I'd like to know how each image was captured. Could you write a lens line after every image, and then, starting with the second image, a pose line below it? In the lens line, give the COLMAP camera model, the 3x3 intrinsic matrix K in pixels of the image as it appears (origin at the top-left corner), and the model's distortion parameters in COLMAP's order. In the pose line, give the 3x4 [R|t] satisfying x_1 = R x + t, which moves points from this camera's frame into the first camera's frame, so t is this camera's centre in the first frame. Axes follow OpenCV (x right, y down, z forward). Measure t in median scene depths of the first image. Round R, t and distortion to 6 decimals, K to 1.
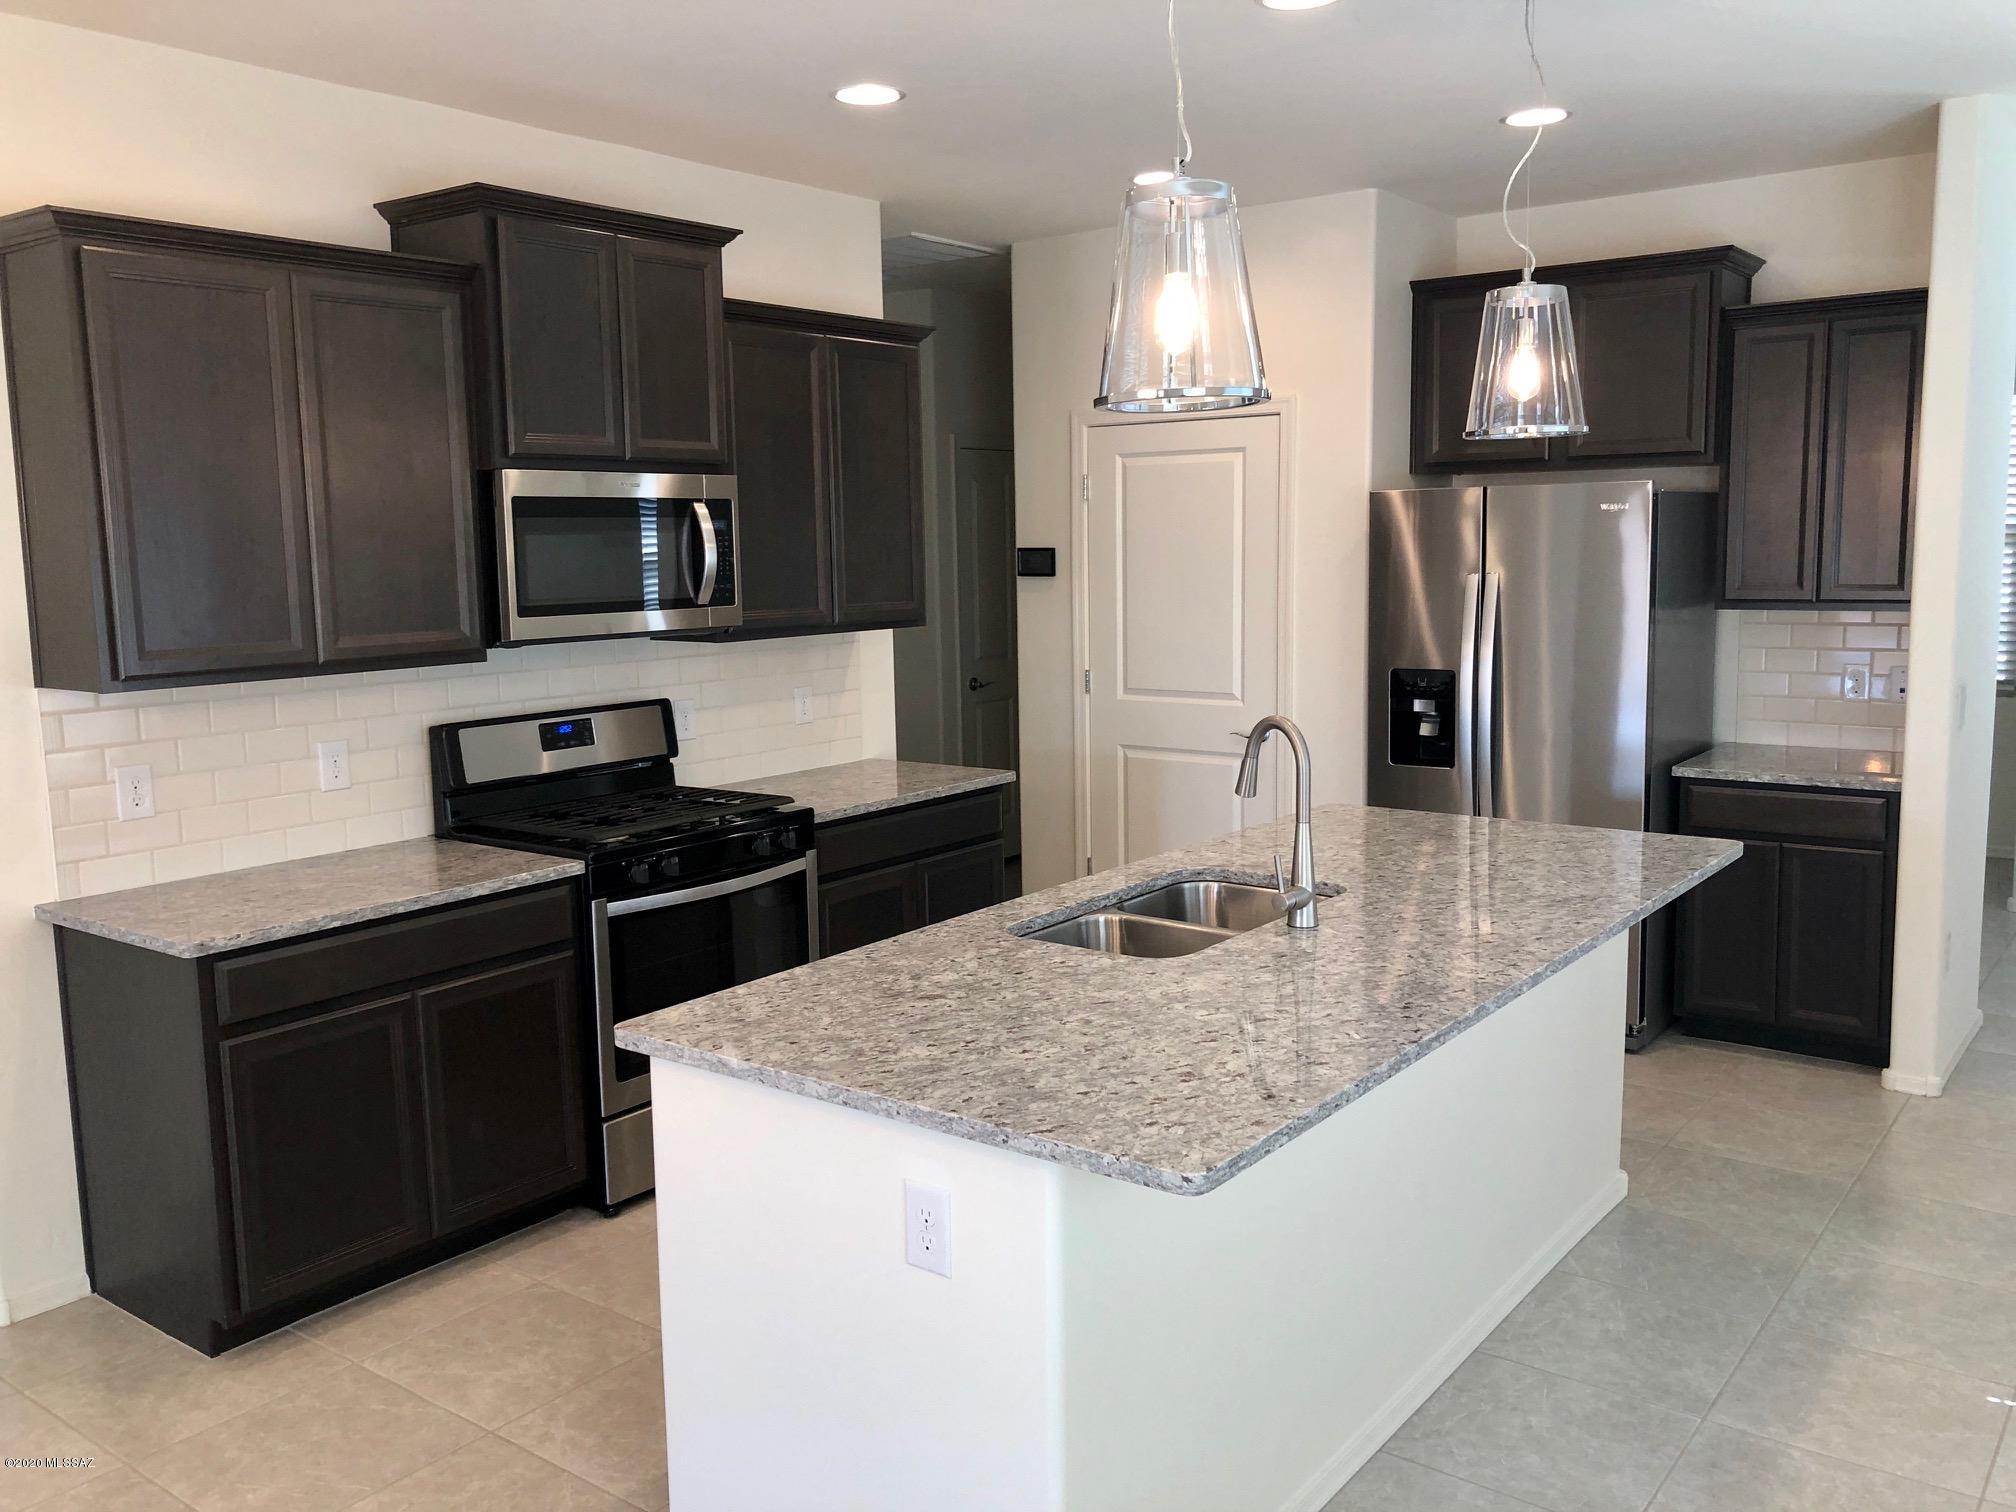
lens RADIAL K [[1656.7, 0, 1050.3], [0, 1656.7, 724.4], [0, 0, 1]] dist [0.019892, -0.007310]
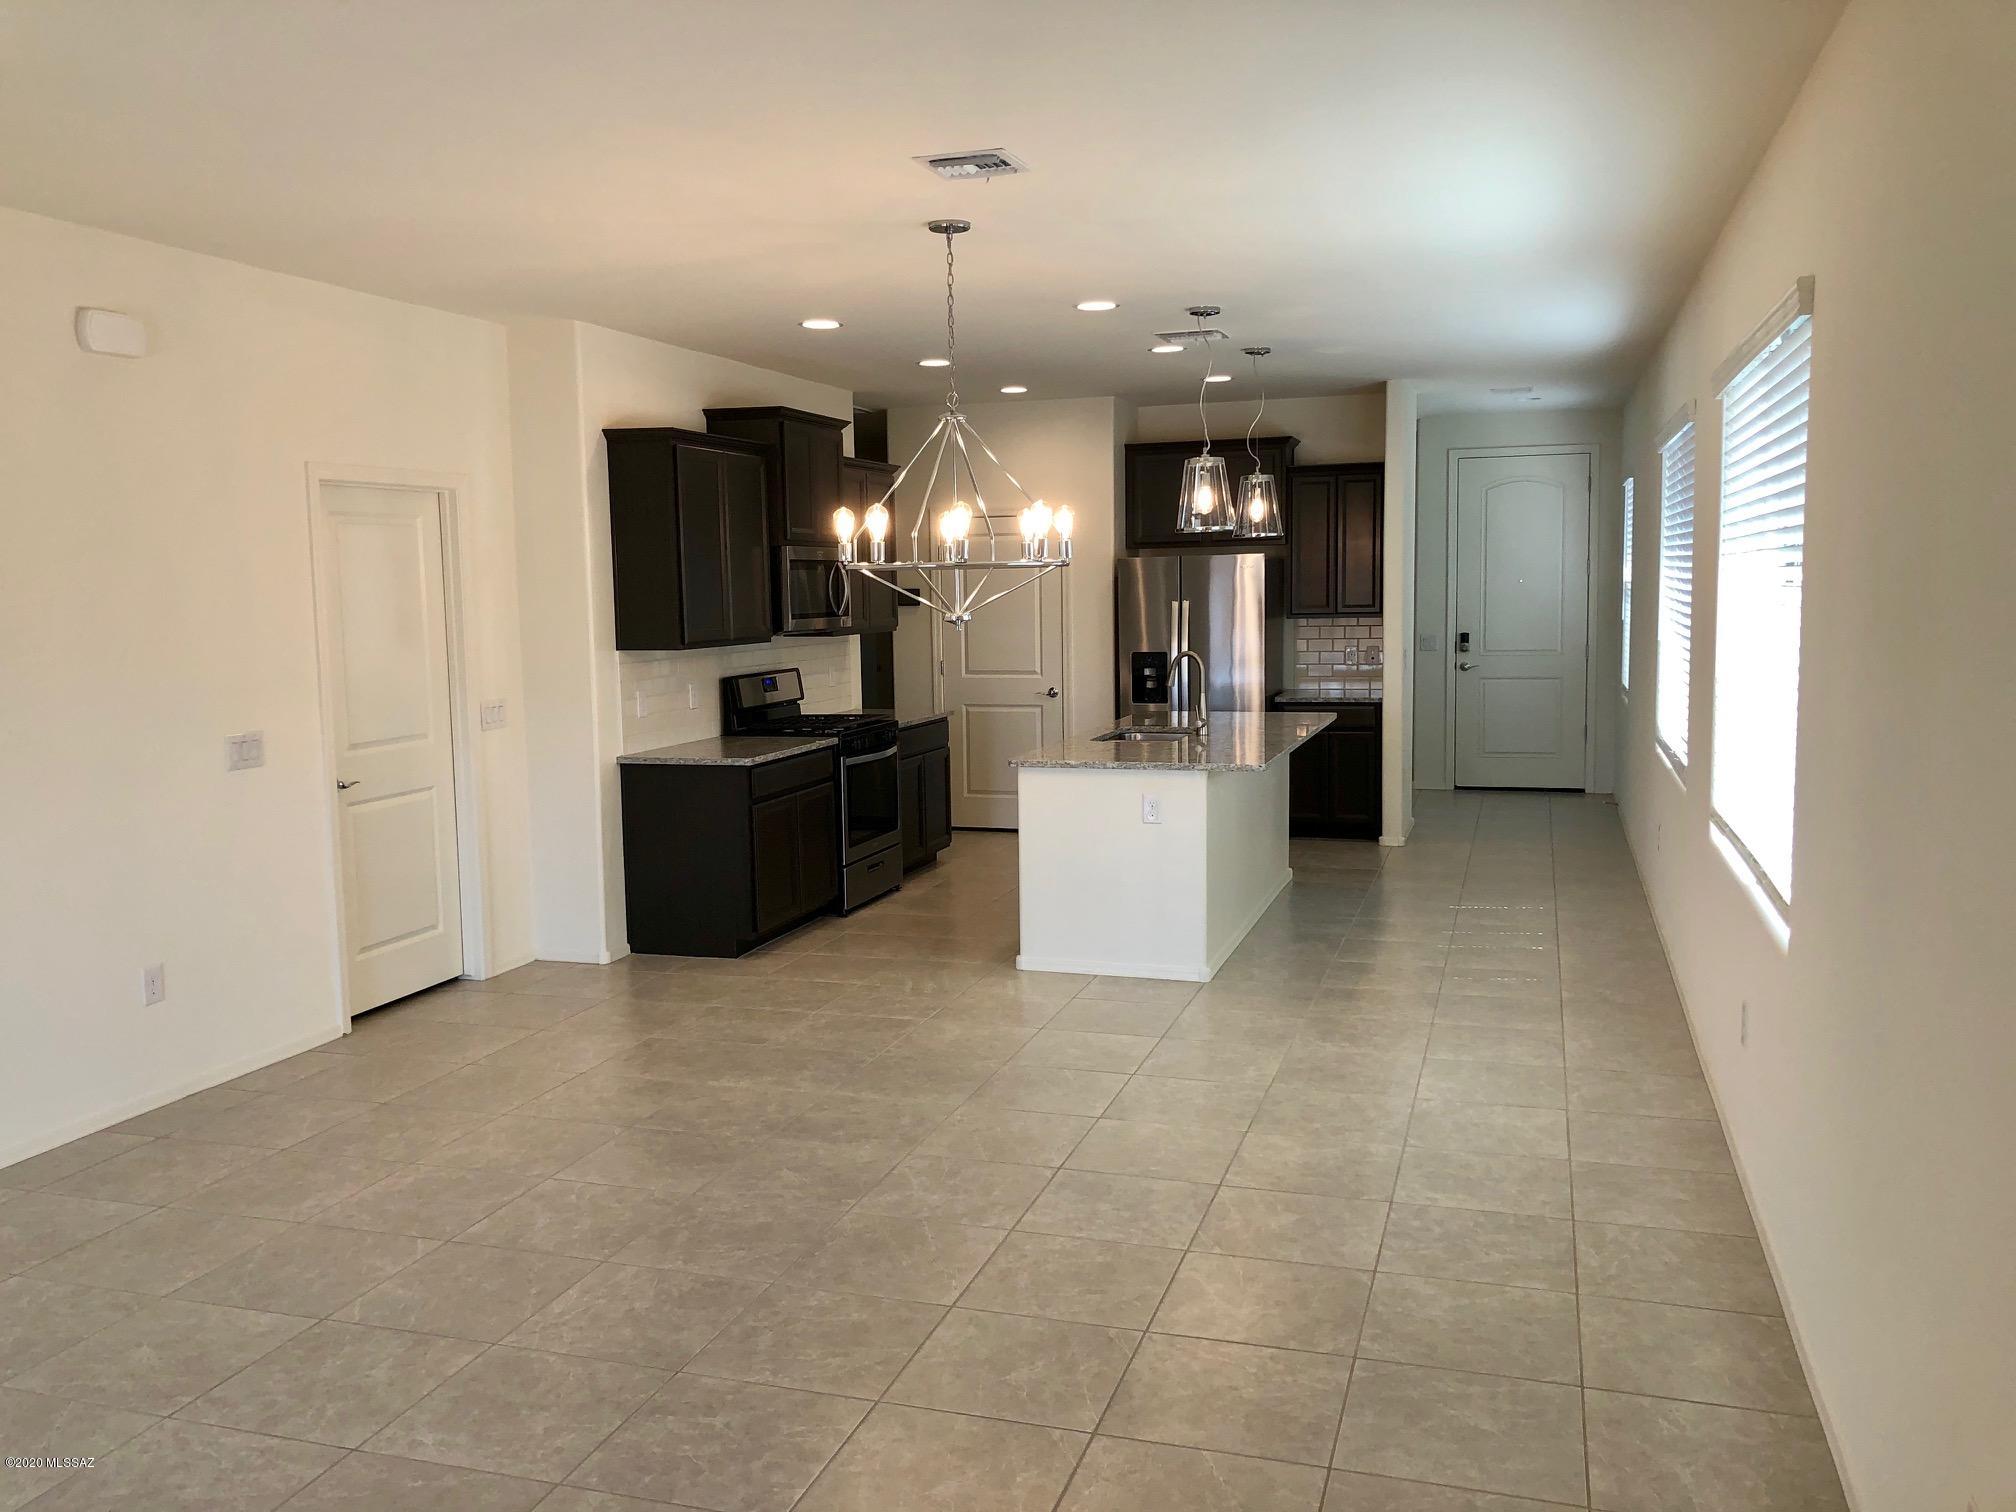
lens RADIAL K [[1656.7, 0, 1008.1], [0, 1656.7, 752.0], [0, 0, 1]] dist [0.019892, -0.007310]
pose [[0.944950, -0.033102, 0.325536, -0.651611], [0.038865, 0.999182, -0.011215, 0.114519], [-0.324899, 0.023250, 0.945463, -0.867689]]
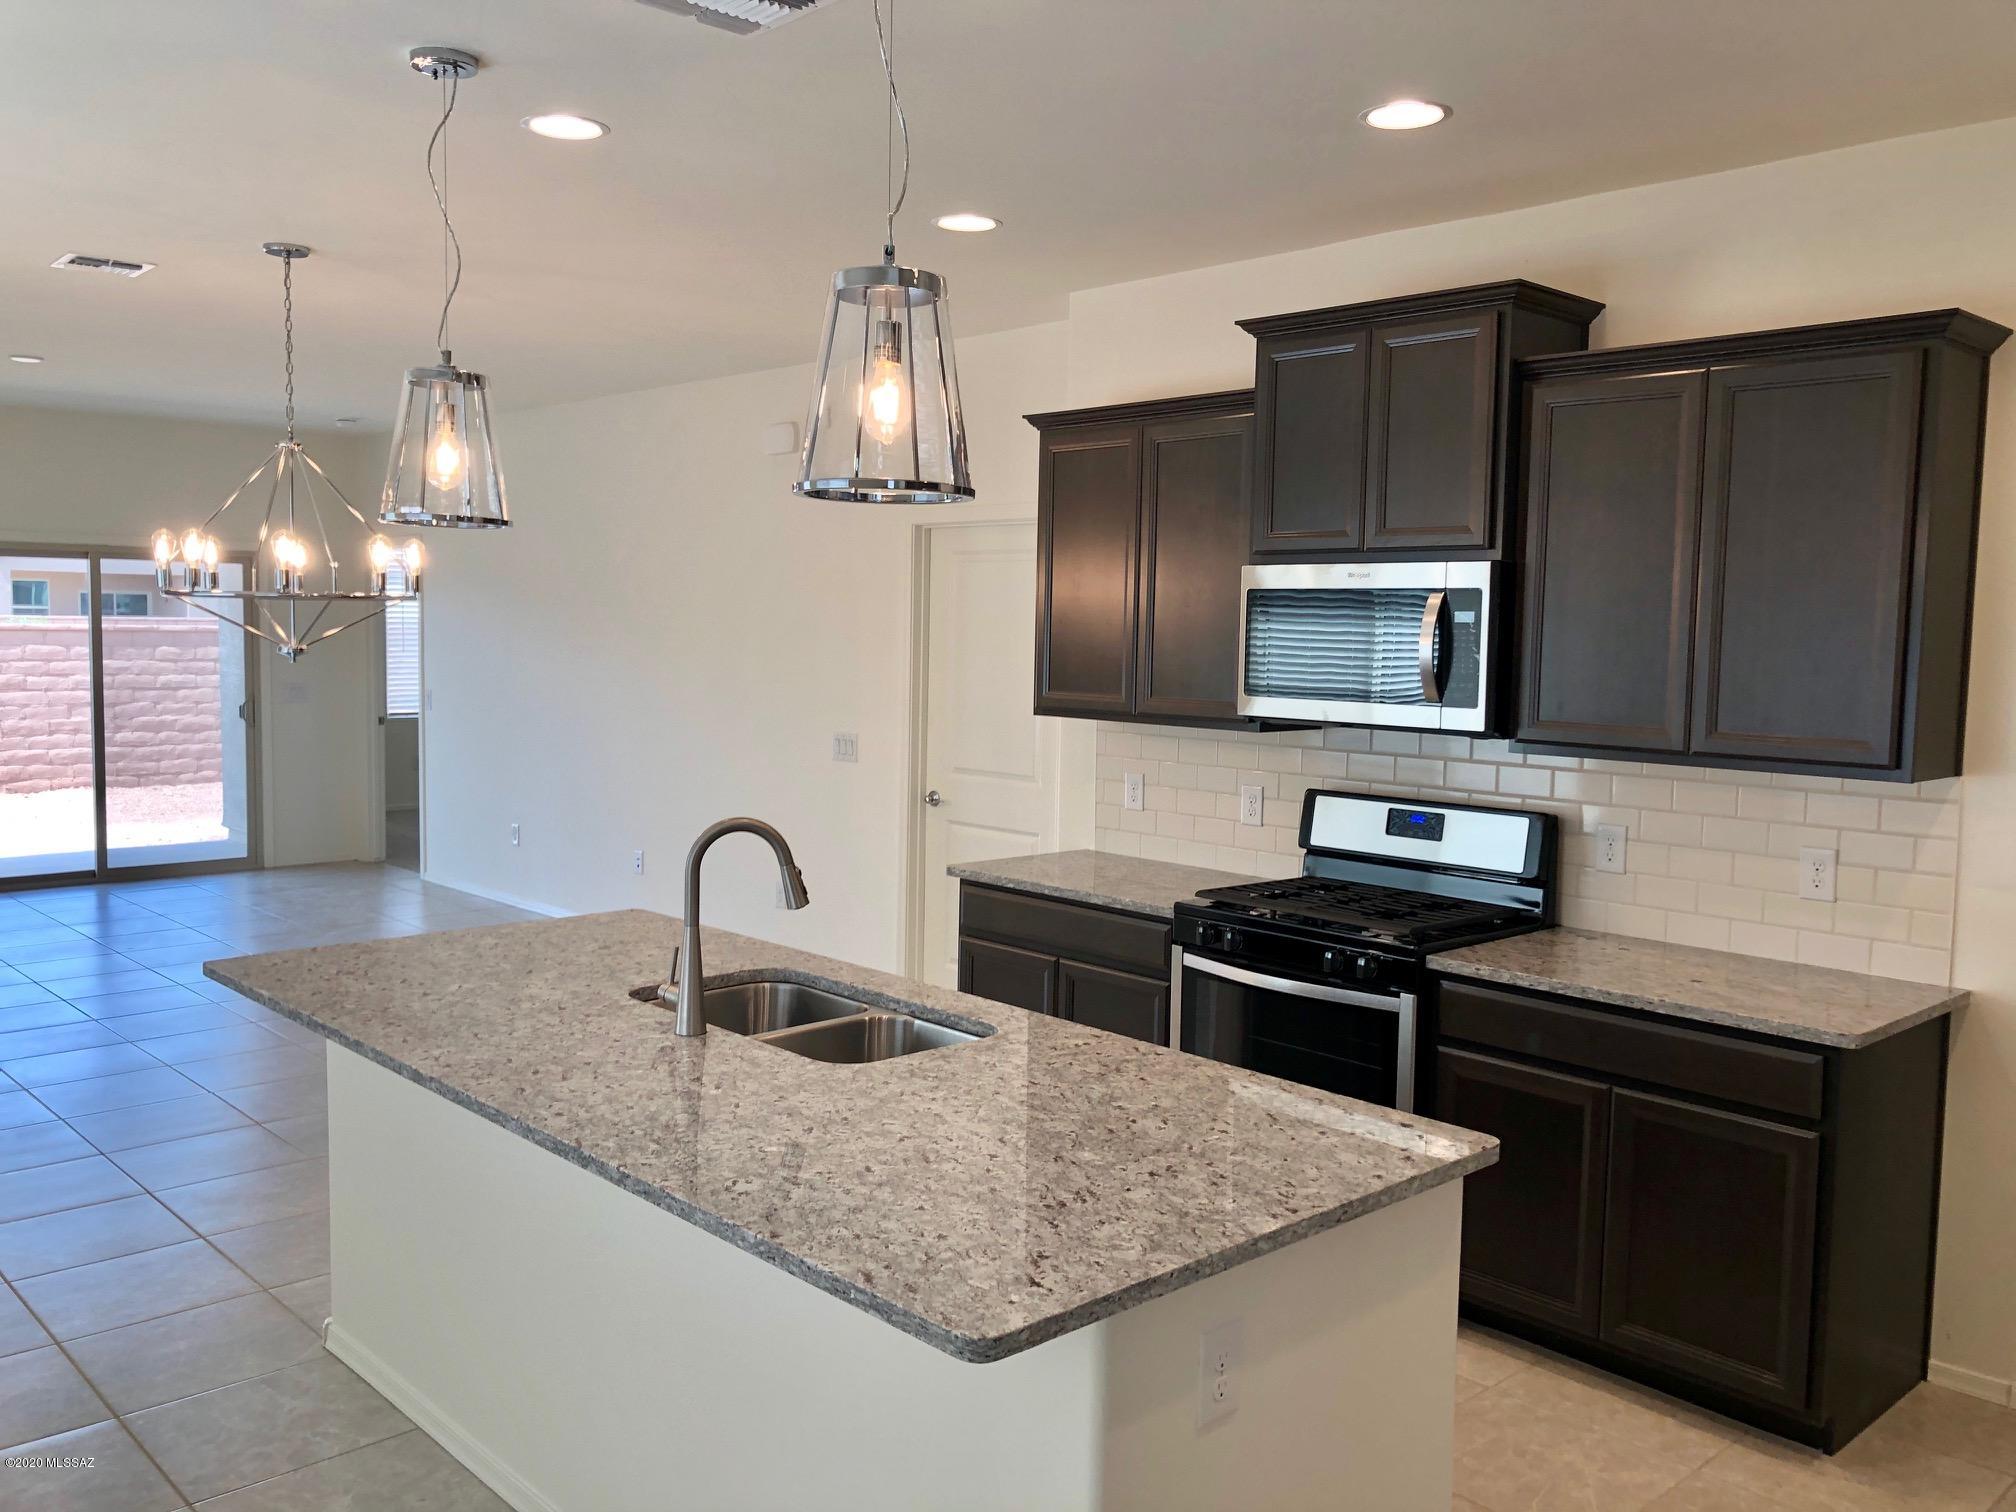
lens RADIAL K [[1656.7, 0, 1001.6], [0, 1656.7, 770.4], [0, 0, 1]] dist [0.019892, -0.007310]
pose [[-0.178476, 0.104393, -0.978391, 0.752700], [-0.126705, 0.983639, 0.128066, -0.125401], [0.975752, 0.146824, -0.162329, 0.920863]]
